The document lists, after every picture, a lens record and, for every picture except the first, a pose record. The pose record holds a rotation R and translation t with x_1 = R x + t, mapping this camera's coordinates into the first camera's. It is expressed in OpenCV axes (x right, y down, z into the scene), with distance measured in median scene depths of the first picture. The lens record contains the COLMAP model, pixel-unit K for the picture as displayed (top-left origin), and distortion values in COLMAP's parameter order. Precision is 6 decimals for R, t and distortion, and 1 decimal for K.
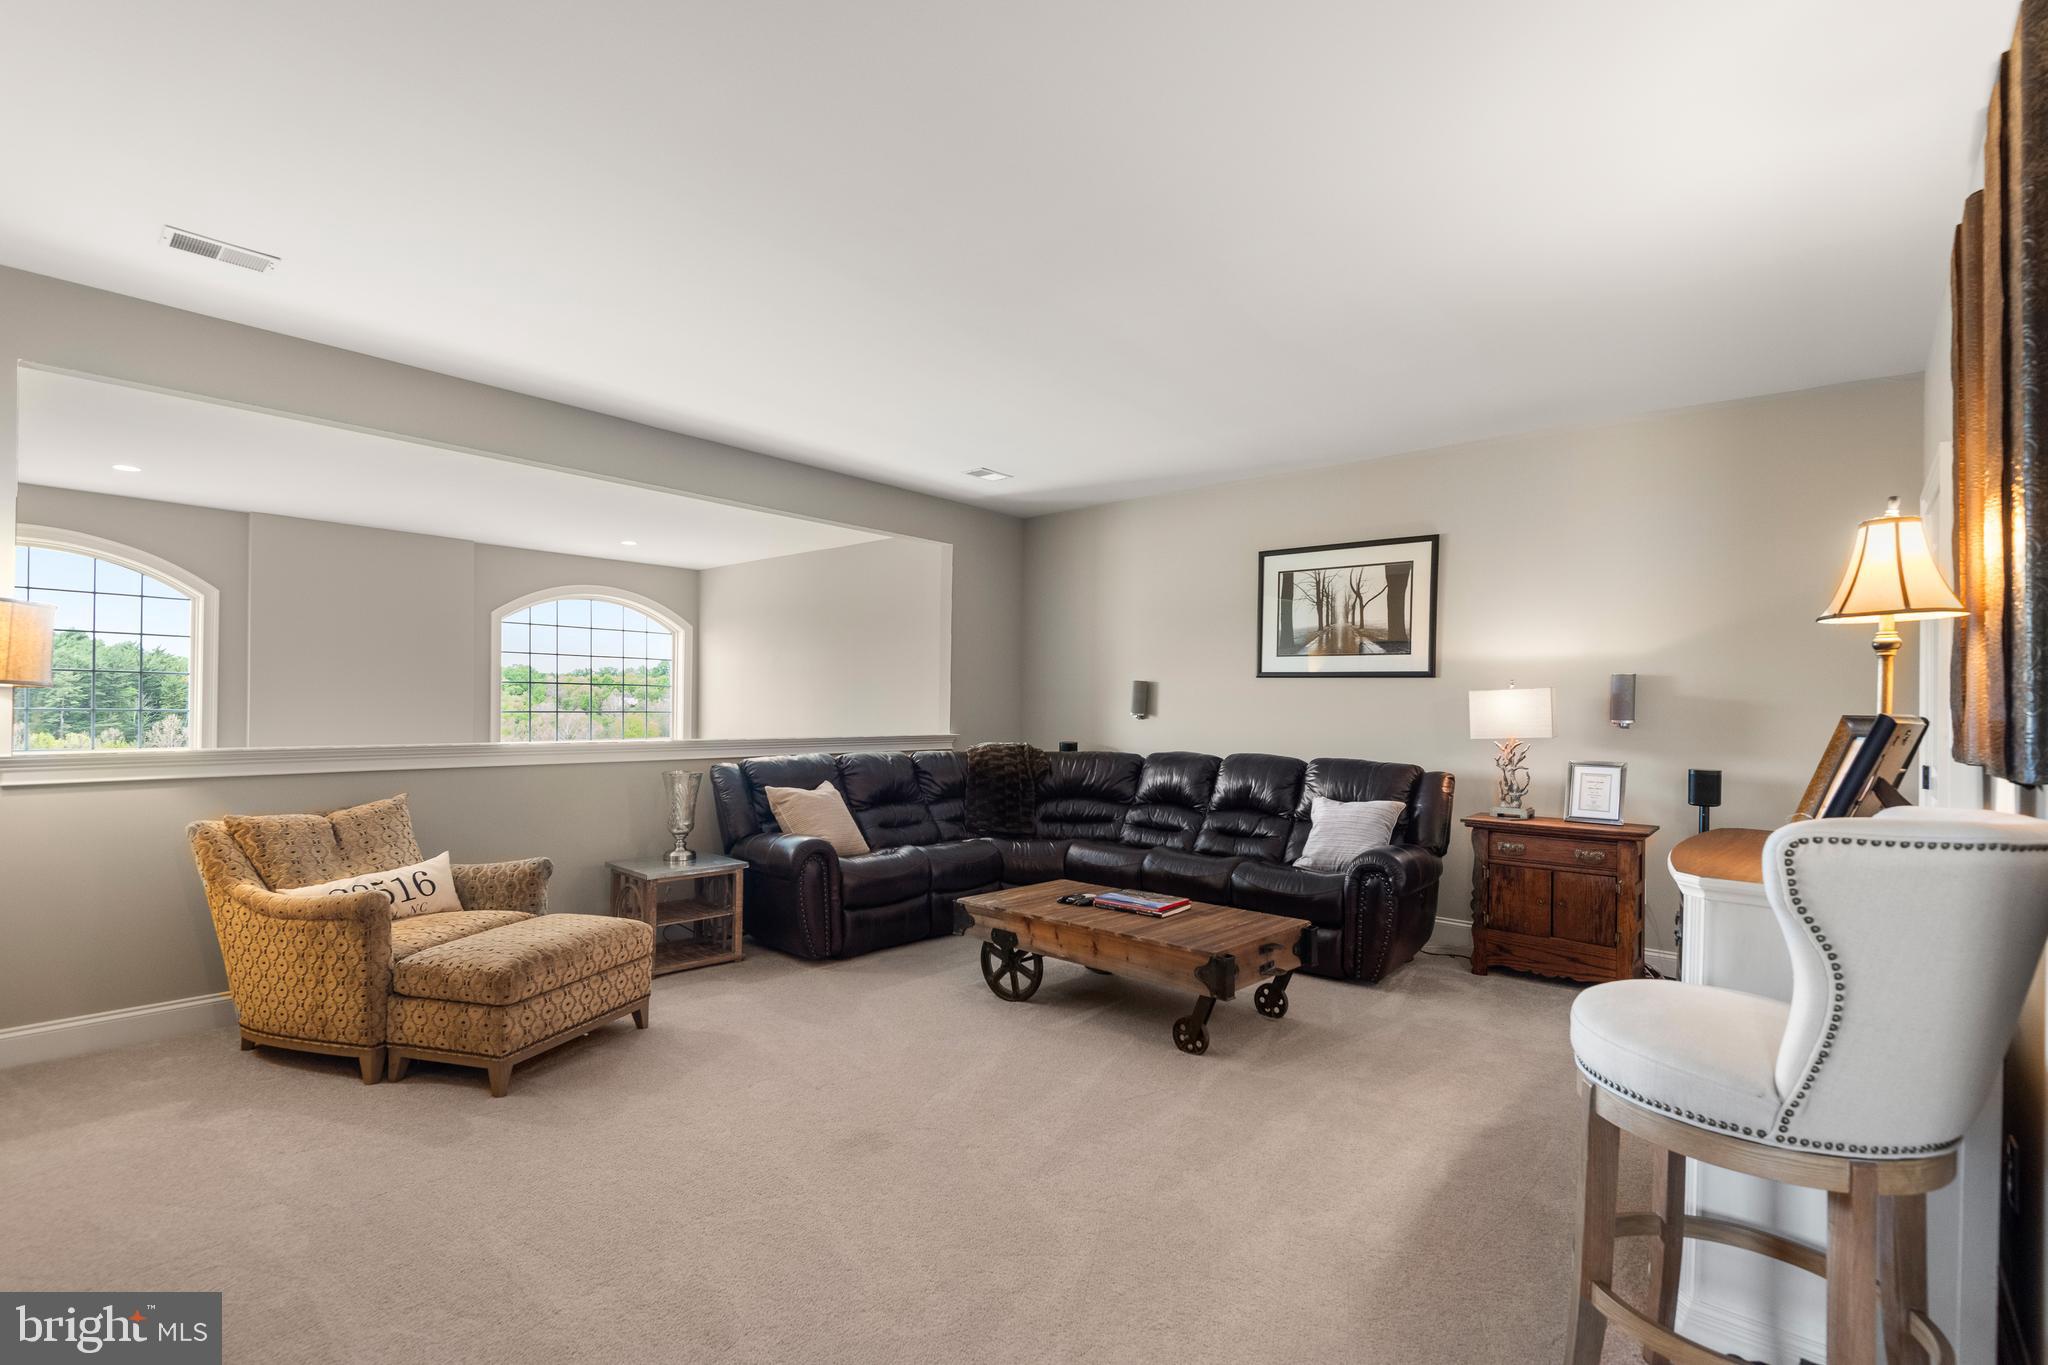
lens RADIAL K [[946.0, 0, 1040.7], [0, 946.0, 707.6], [0, 0, 1]] dist [0.014243, 0.000146]
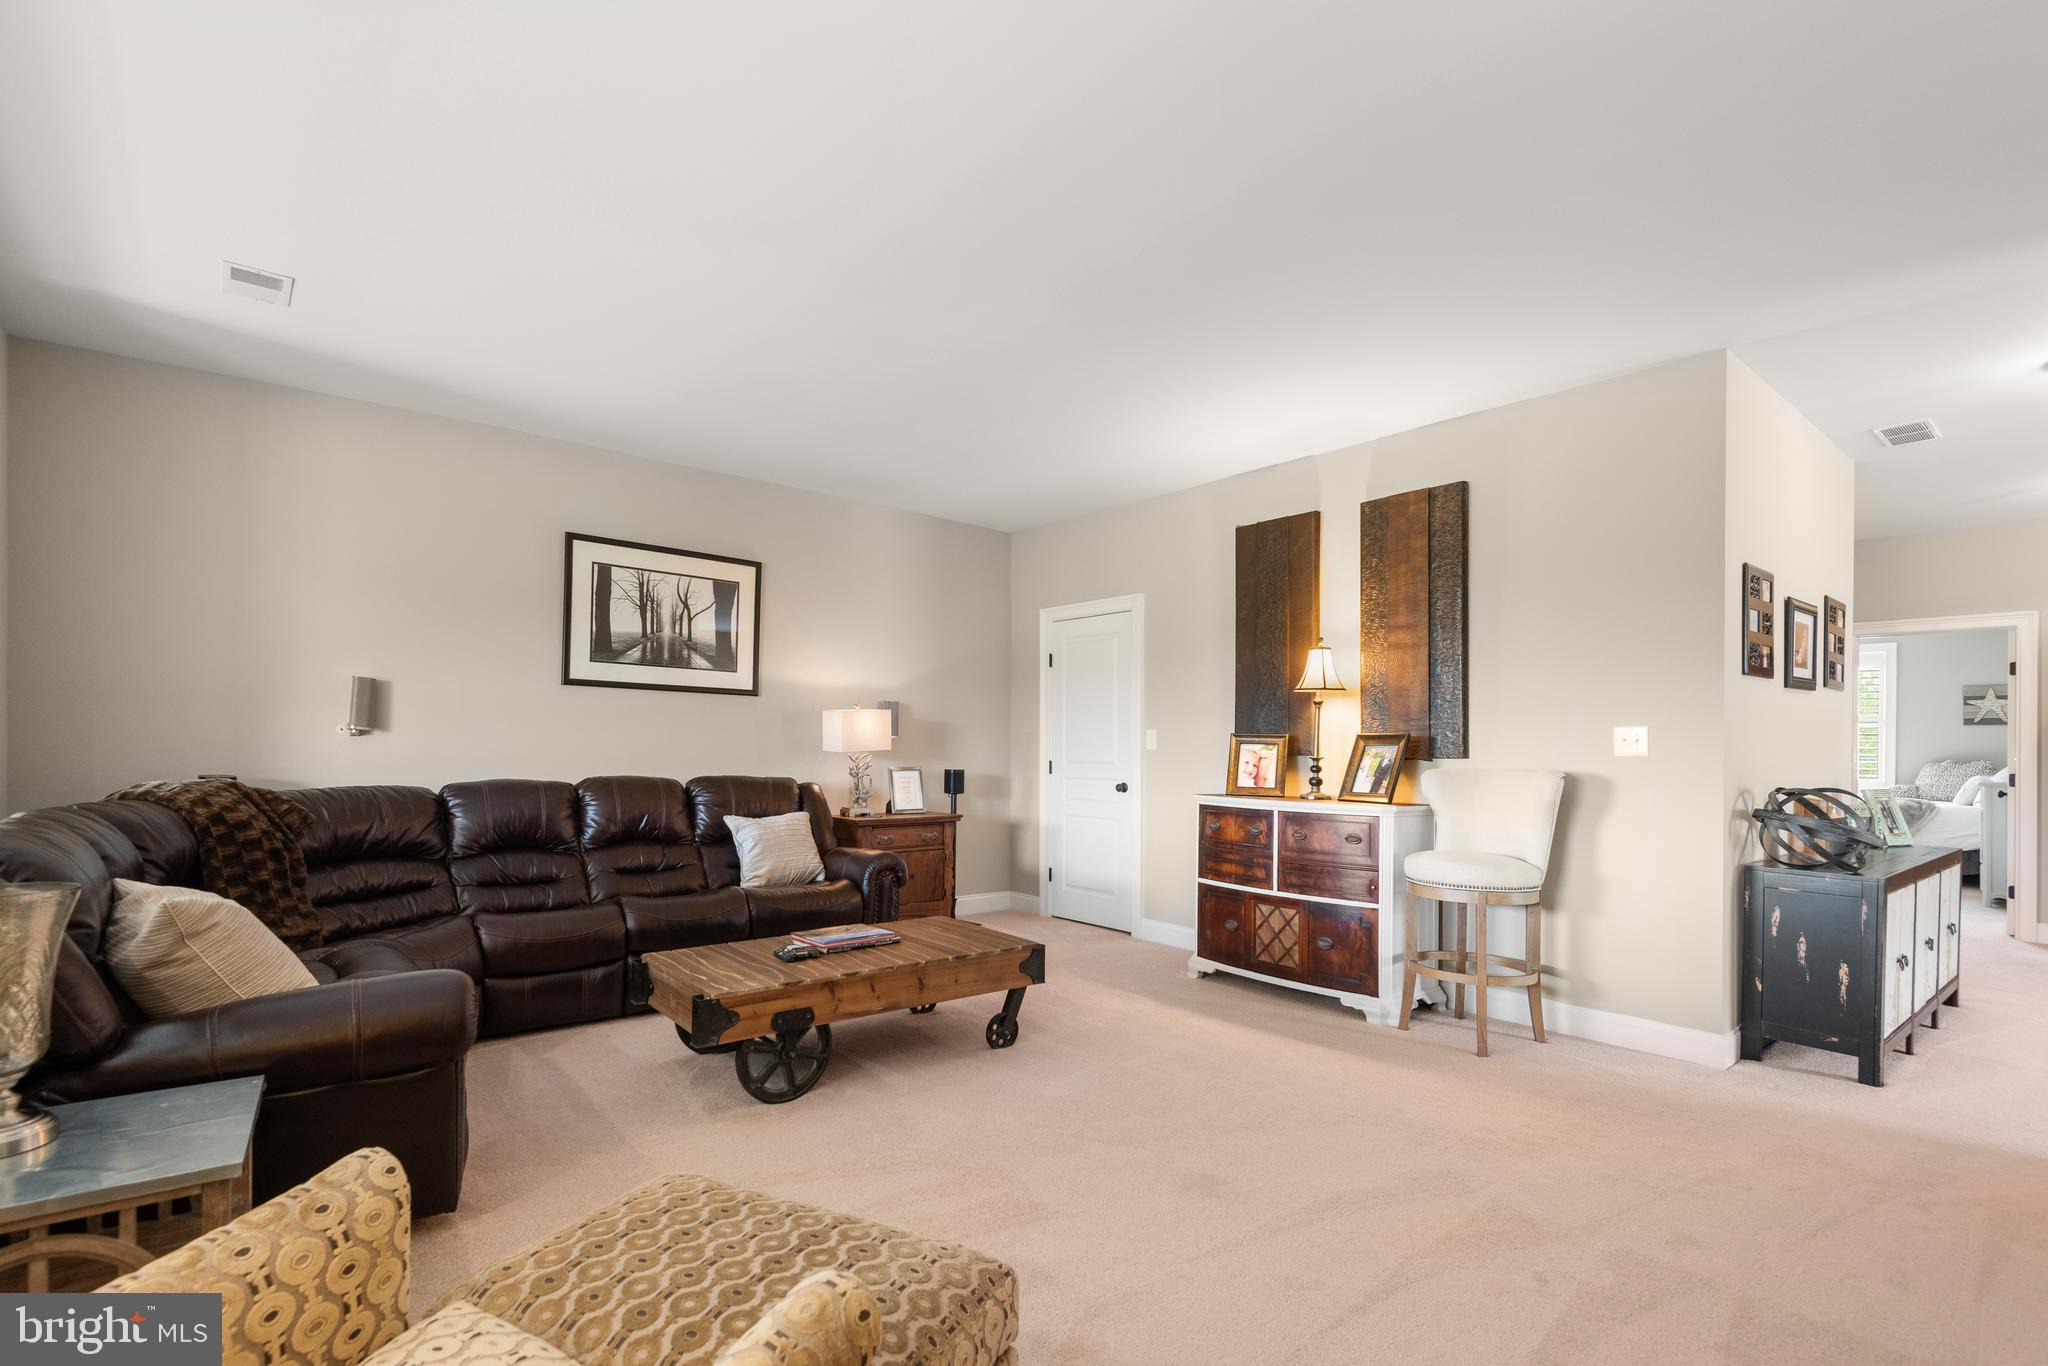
lens RADIAL K [[946.0, 0, 1021.2], [0, 946.0, 739.5], [0, 0, 1]] dist [0.014243, 0.000146]
pose [[0.167917, -0.004412, 0.985791, -0.557426], [-0.007562, 0.999955, 0.005763, 0.008313], [-0.985772, -0.008422, 0.167876, 0.507565]]
